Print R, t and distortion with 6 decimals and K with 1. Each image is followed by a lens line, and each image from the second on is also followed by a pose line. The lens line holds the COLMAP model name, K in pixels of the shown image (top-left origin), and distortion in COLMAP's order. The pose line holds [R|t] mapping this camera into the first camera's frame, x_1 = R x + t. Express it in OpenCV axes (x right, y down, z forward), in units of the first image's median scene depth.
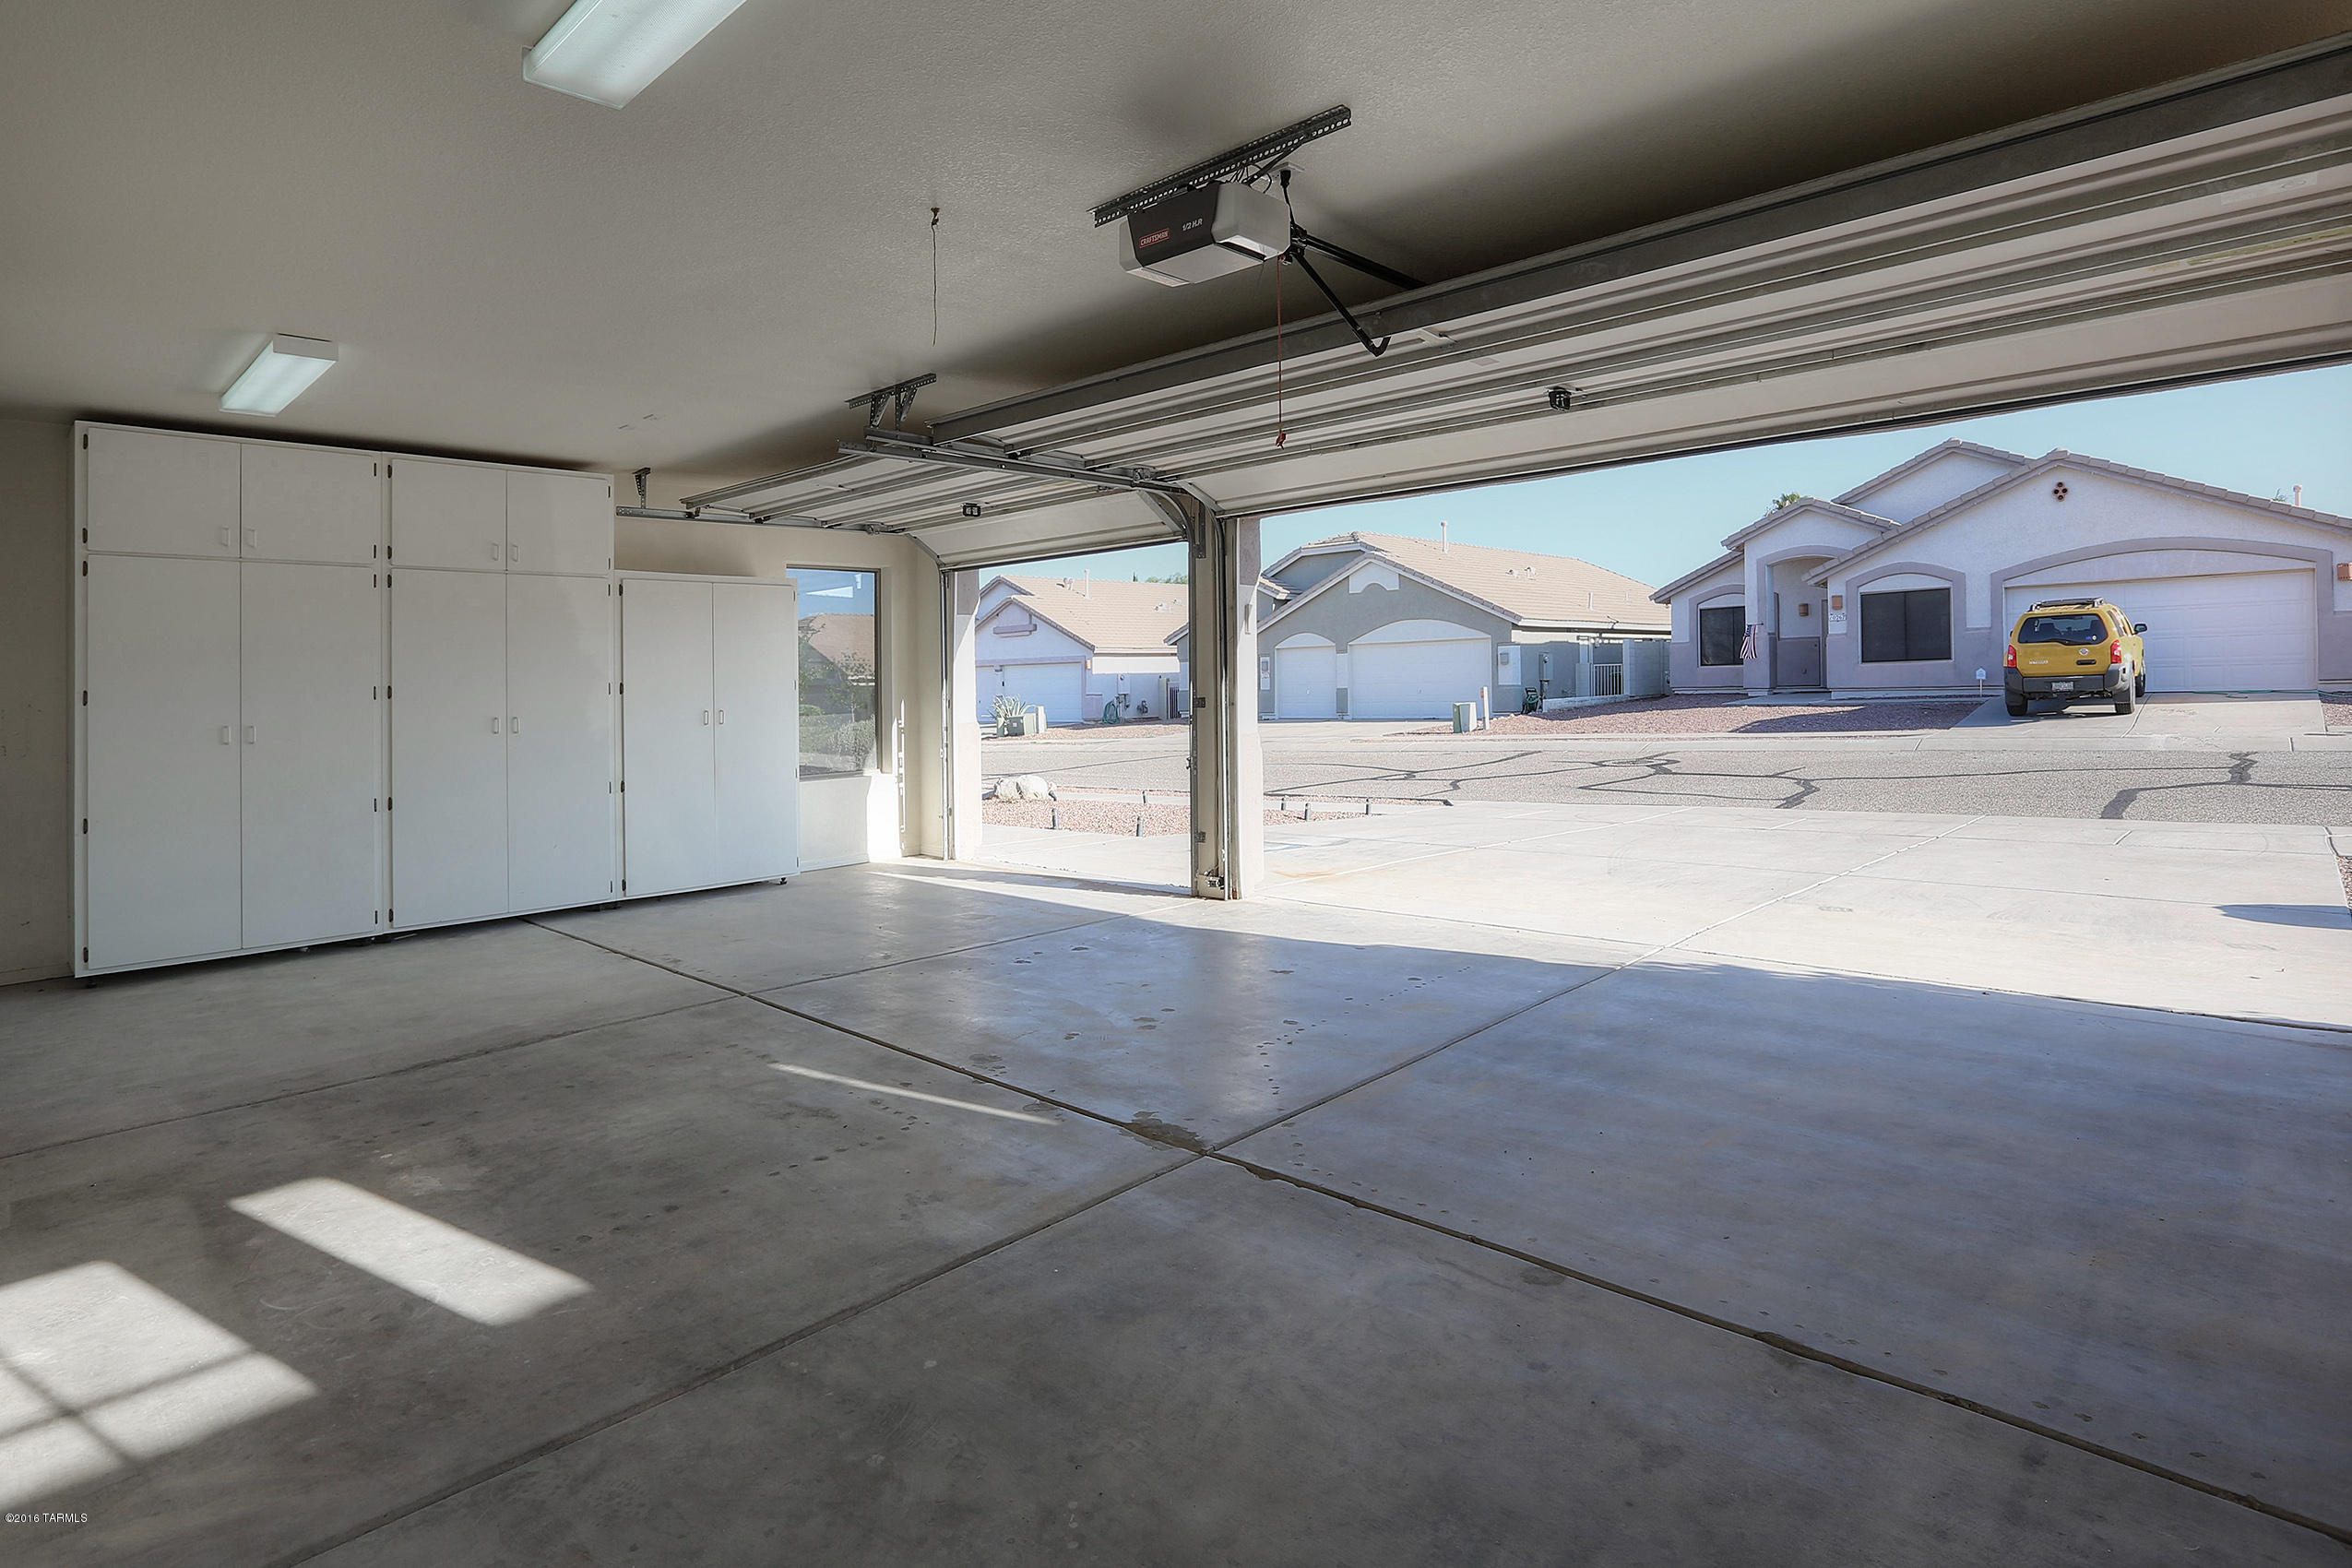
lens RADIAL K [[1198.5, 0, 1164.2], [0, 1198.5, 763.8], [0, 0, 1]] dist [-0.035654, 0.002900]
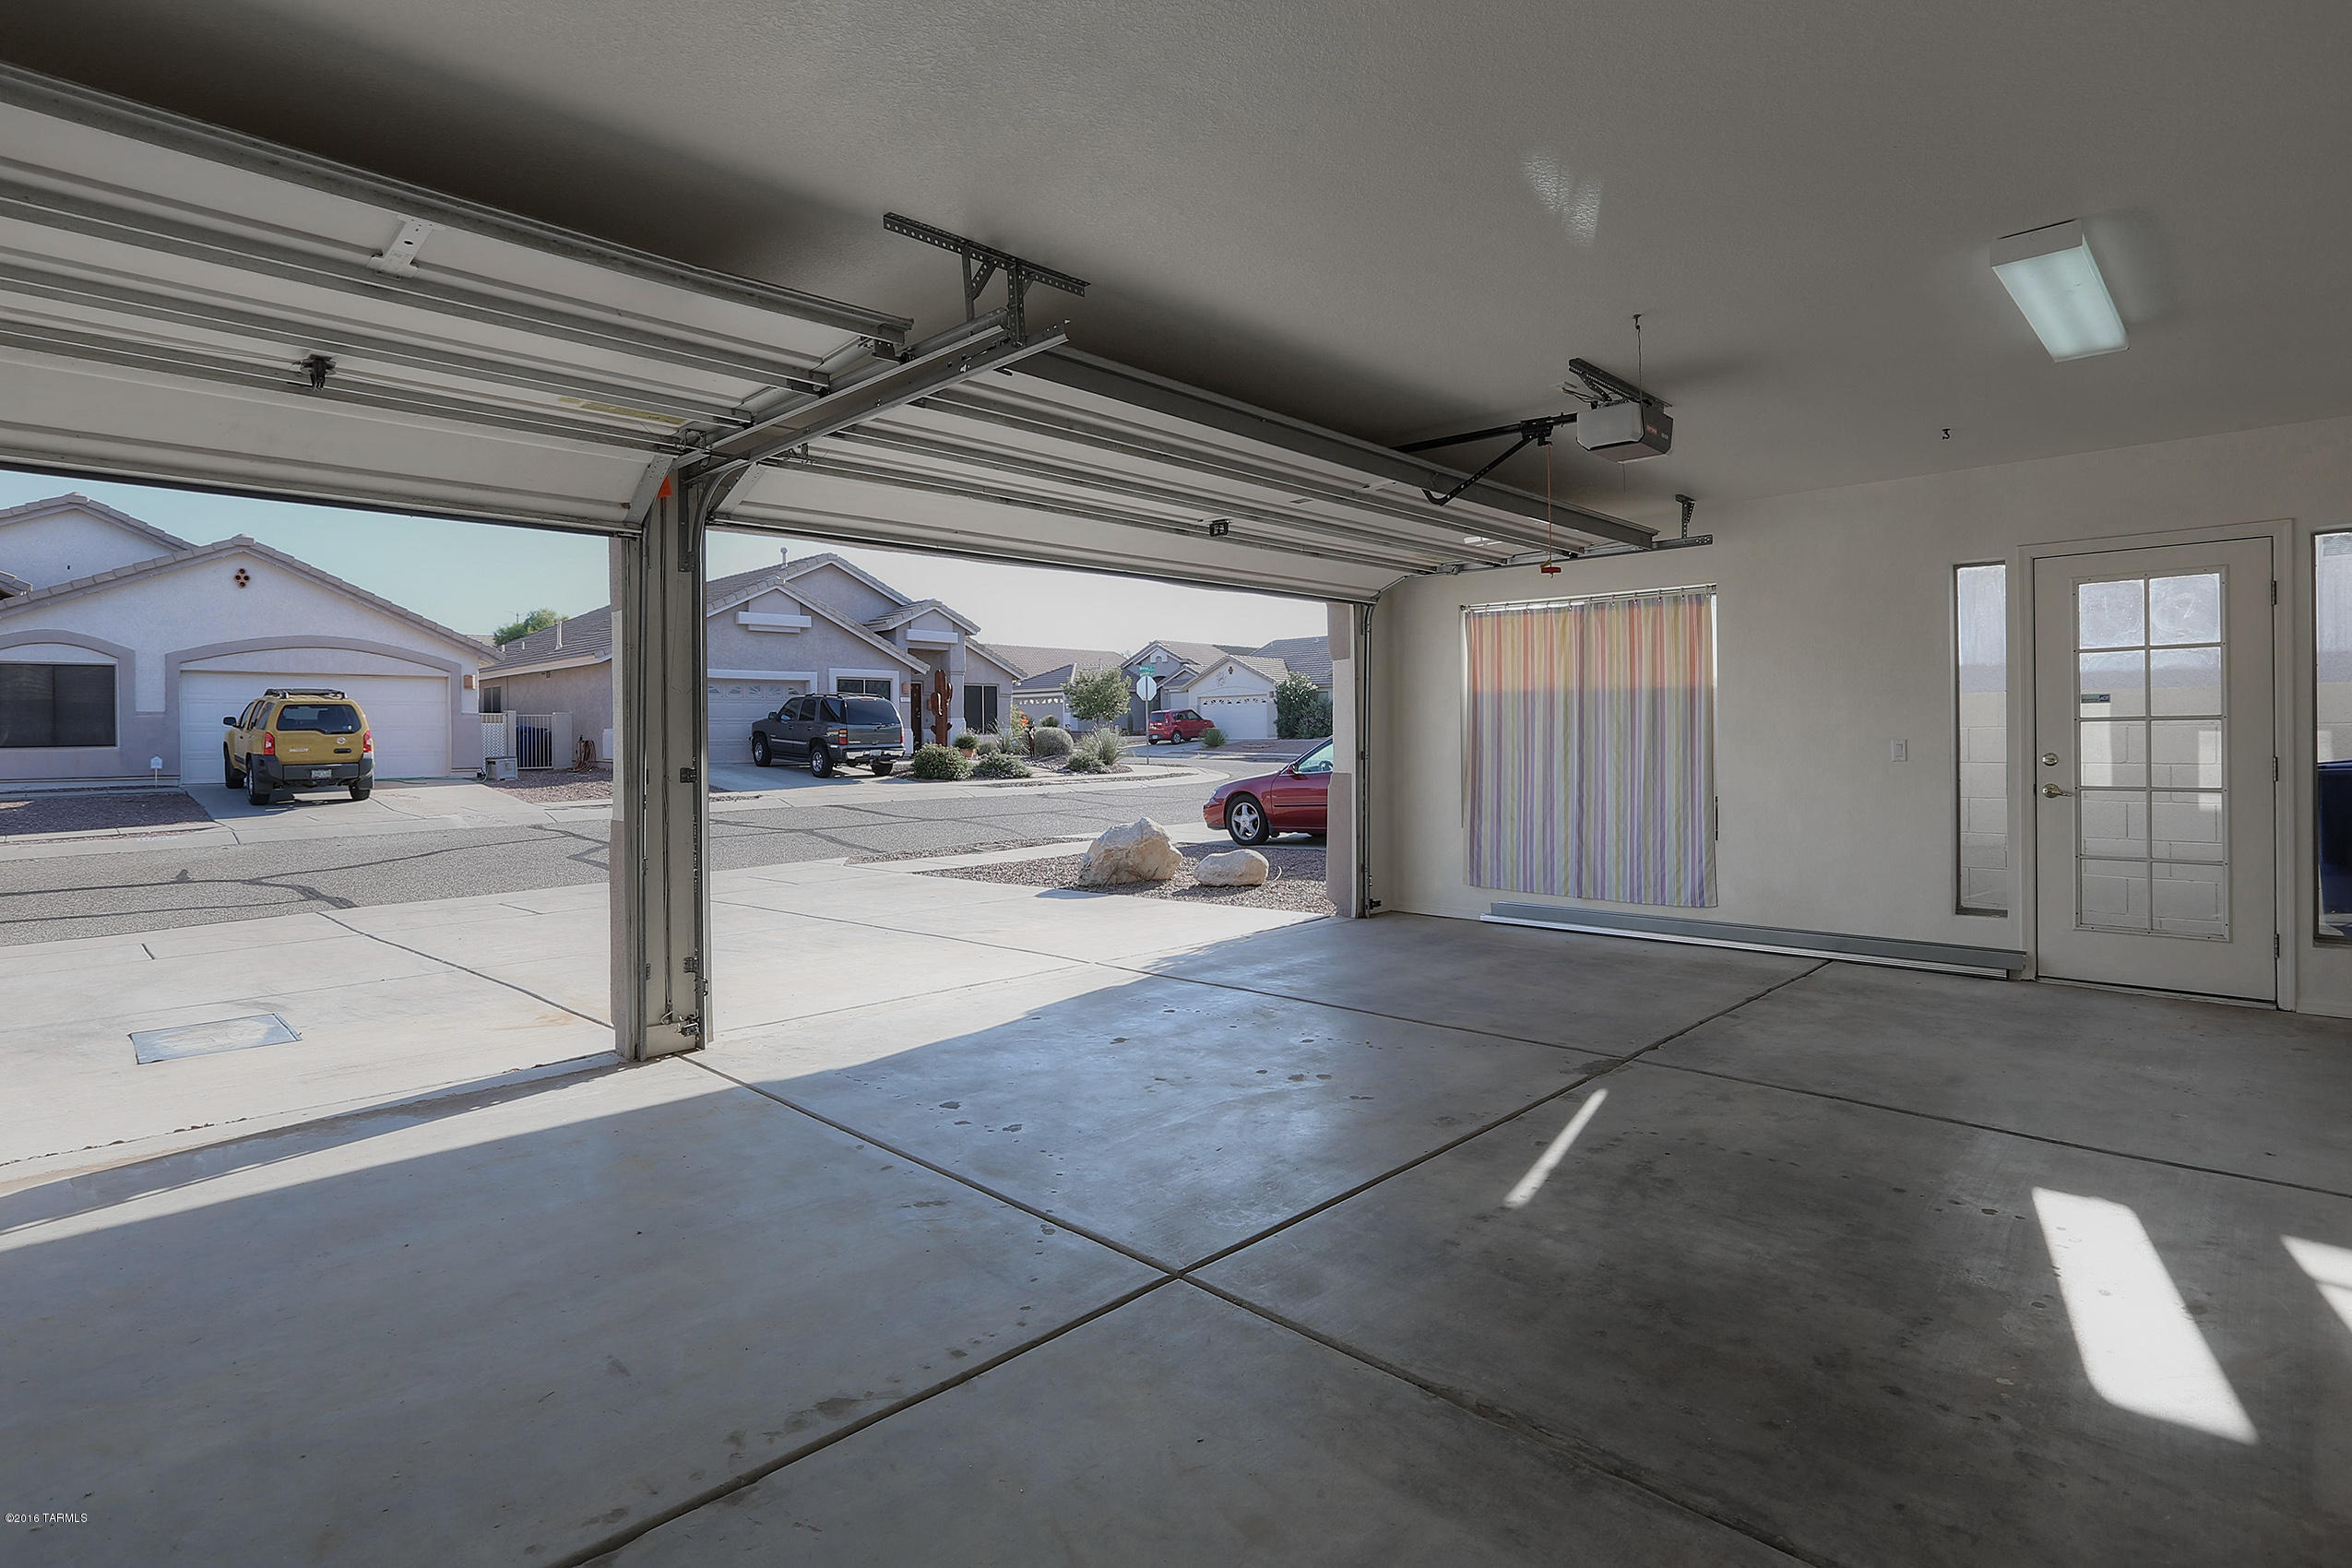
lens RADIAL K [[1198.5, 0, 1166.8], [0, 1198.5, 768.3], [0, 0, 1]] dist [-0.035654, 0.002900]
pose [[0.006584, 0.005099, 0.999965, -0.242625], [0.075679, 0.997117, -0.005583, -0.009903], [-0.997111, 0.075713, 0.006179, 0.262493]]
